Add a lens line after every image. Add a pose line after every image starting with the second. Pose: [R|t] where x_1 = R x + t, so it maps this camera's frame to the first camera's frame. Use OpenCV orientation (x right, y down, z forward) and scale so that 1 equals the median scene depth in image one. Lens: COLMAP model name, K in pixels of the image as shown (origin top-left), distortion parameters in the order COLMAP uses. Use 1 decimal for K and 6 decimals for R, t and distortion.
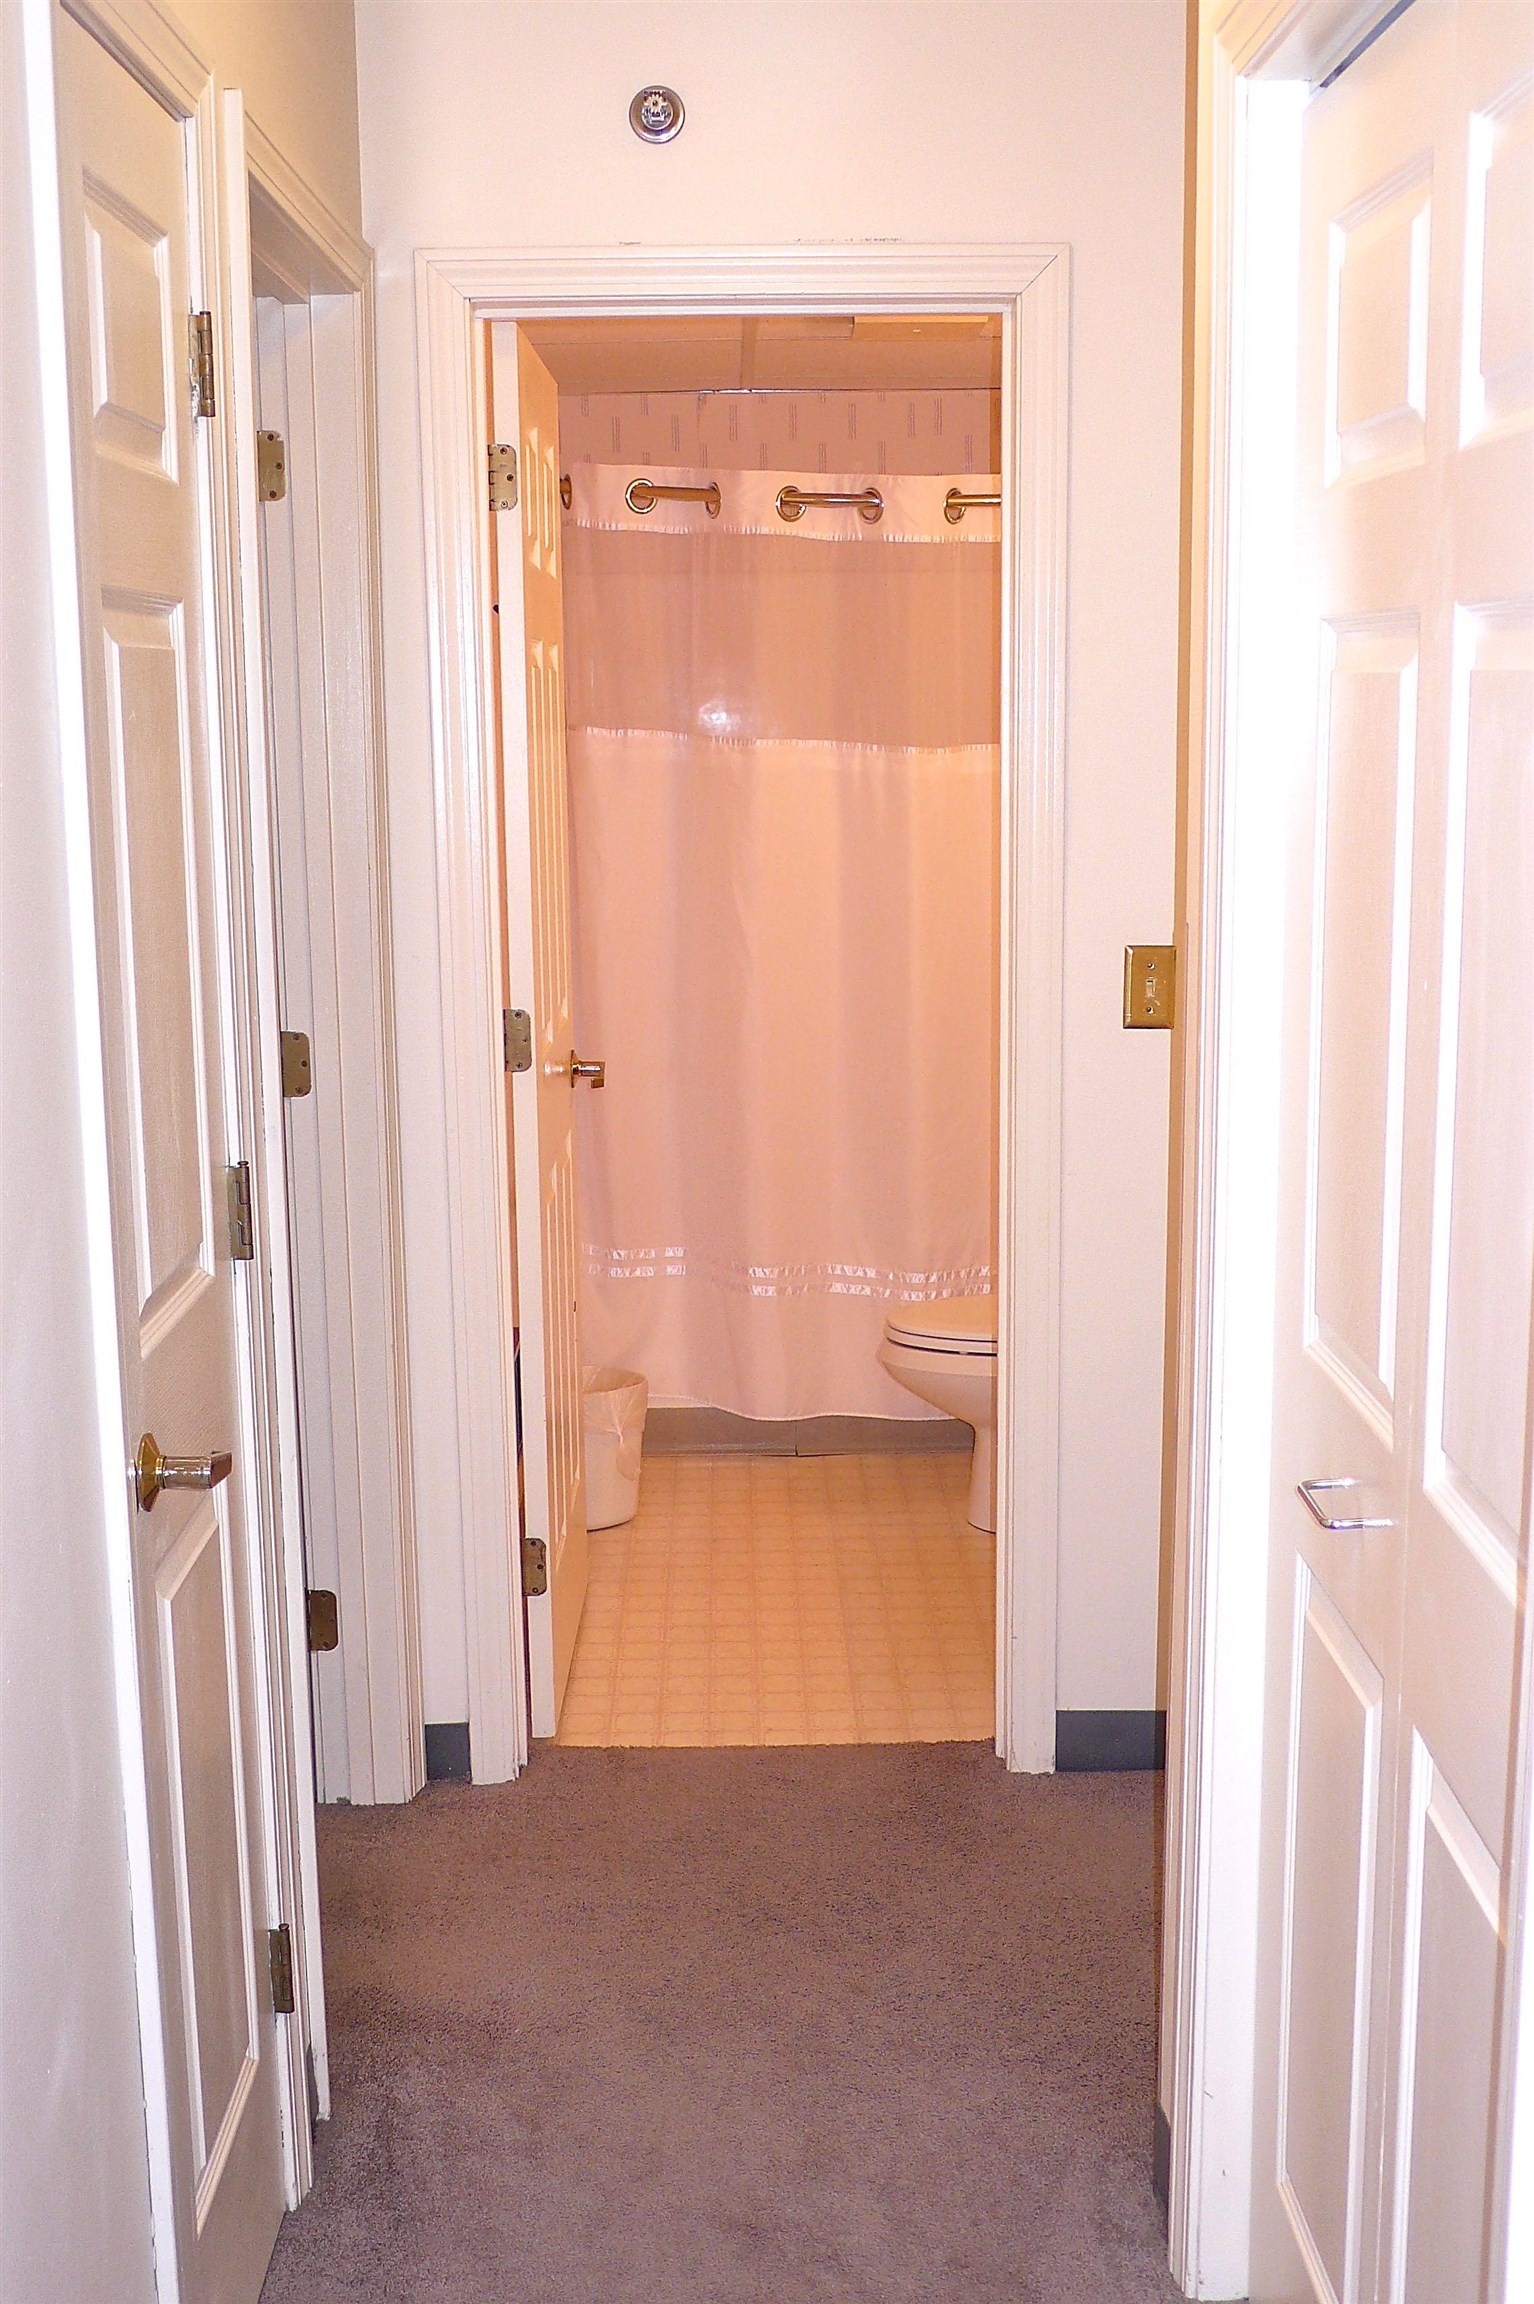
lens RADIAL K [[2640.6, 0, 761.5], [0, 2640.6, 1154.8], [0, 0, 1]] dist [-0.066157, 0.000000]
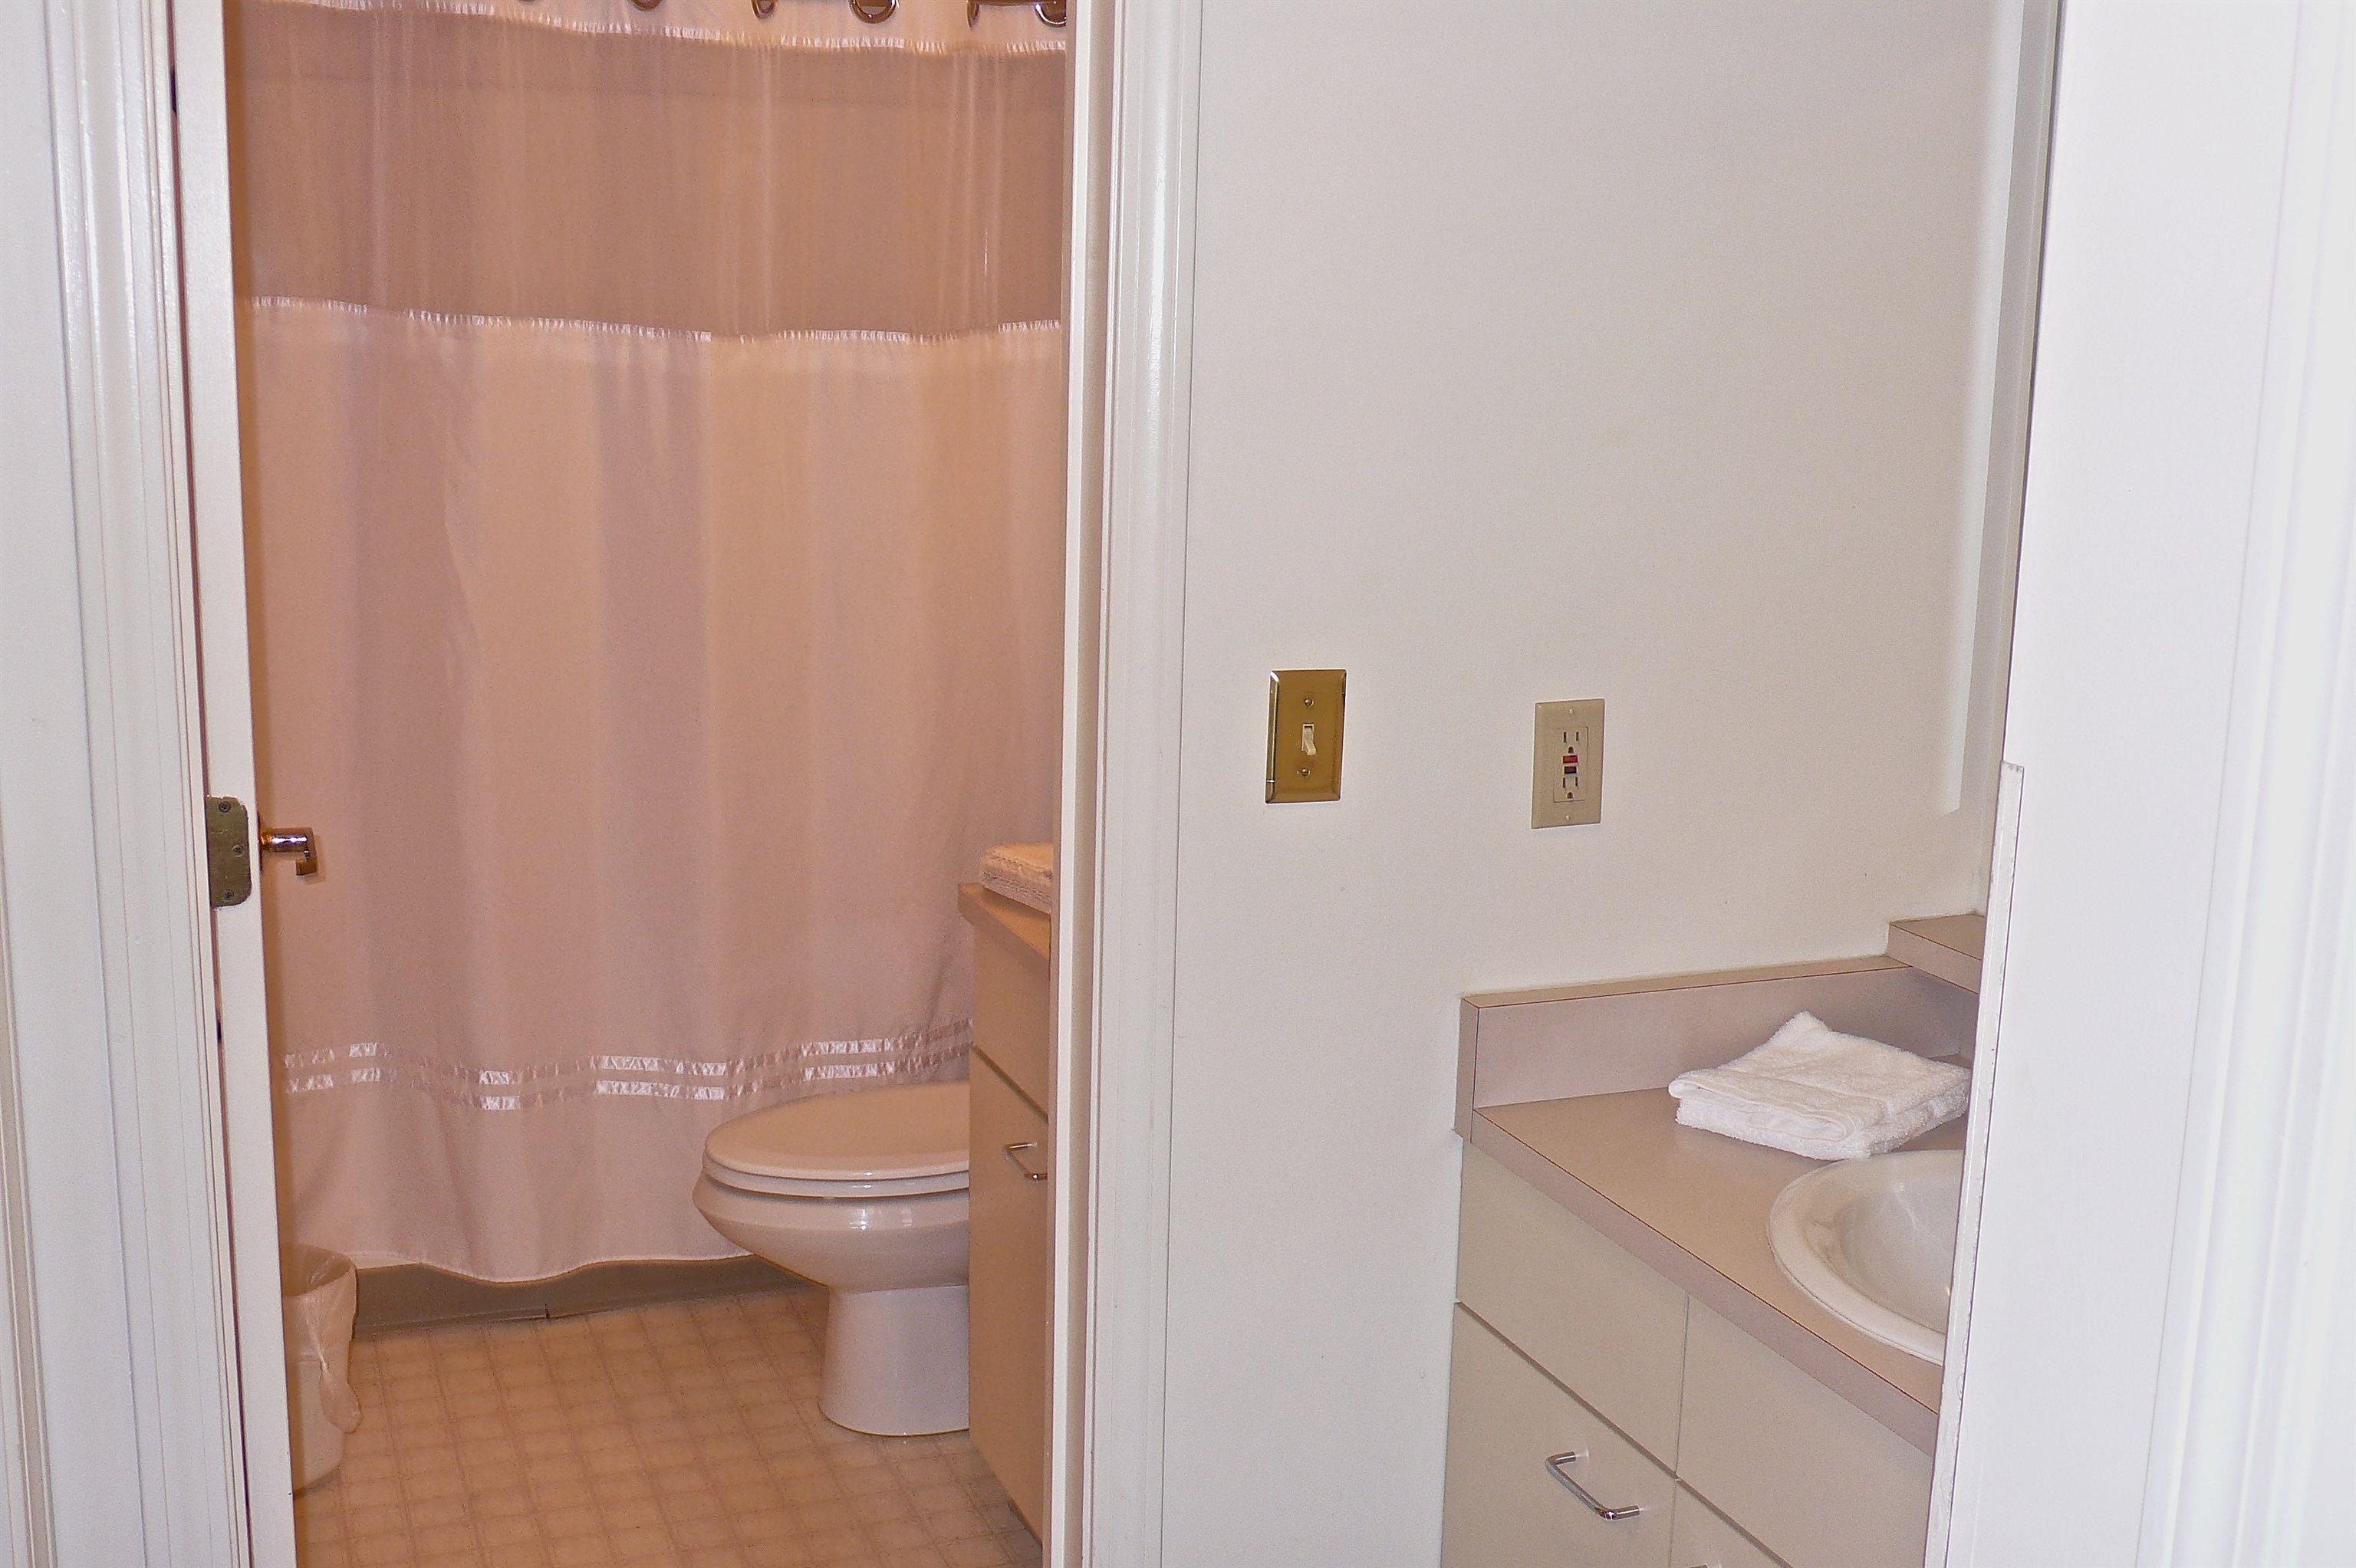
lens RADIAL K [[2699.9, 0, 1301.3], [0, 2699.9, 832.2], [0, 0, 1]] dist [-0.066157, 0.000000]
pose [[0.933042, -0.035125, 0.358049, -0.053981], [0.024390, 0.999109, 0.034454, -0.040217], [-0.358940, -0.023414, 0.933067, 0.255473]]
